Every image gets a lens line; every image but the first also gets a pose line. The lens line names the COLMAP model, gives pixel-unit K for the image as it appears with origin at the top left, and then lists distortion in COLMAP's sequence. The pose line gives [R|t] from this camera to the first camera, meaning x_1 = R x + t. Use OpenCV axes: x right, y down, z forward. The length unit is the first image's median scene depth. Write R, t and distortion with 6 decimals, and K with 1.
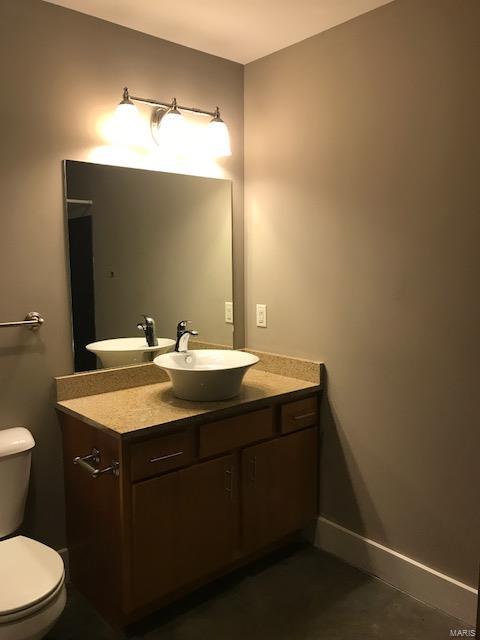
lens RADIAL K [[526.0, 0, 240.5], [0, 526.0, 315.4], [0, 0, 1]] dist [0.014495, -0.038221]
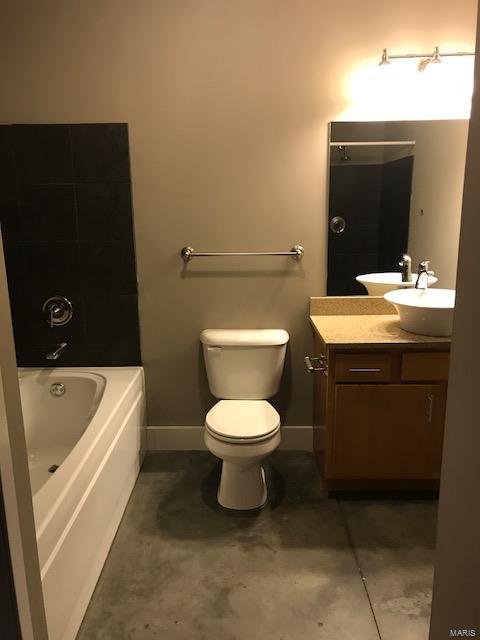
lens RADIAL K [[526.0, 0, 239.1], [0, 526.0, 322.9], [0, 0, 1]] dist [0.014495, -0.038221]
pose [[0.739605, 0.152009, -0.655651, 0.387981], [-0.054808, 0.984529, 0.166432, -0.027427], [0.670806, -0.087159, 0.736493, -0.089069]]
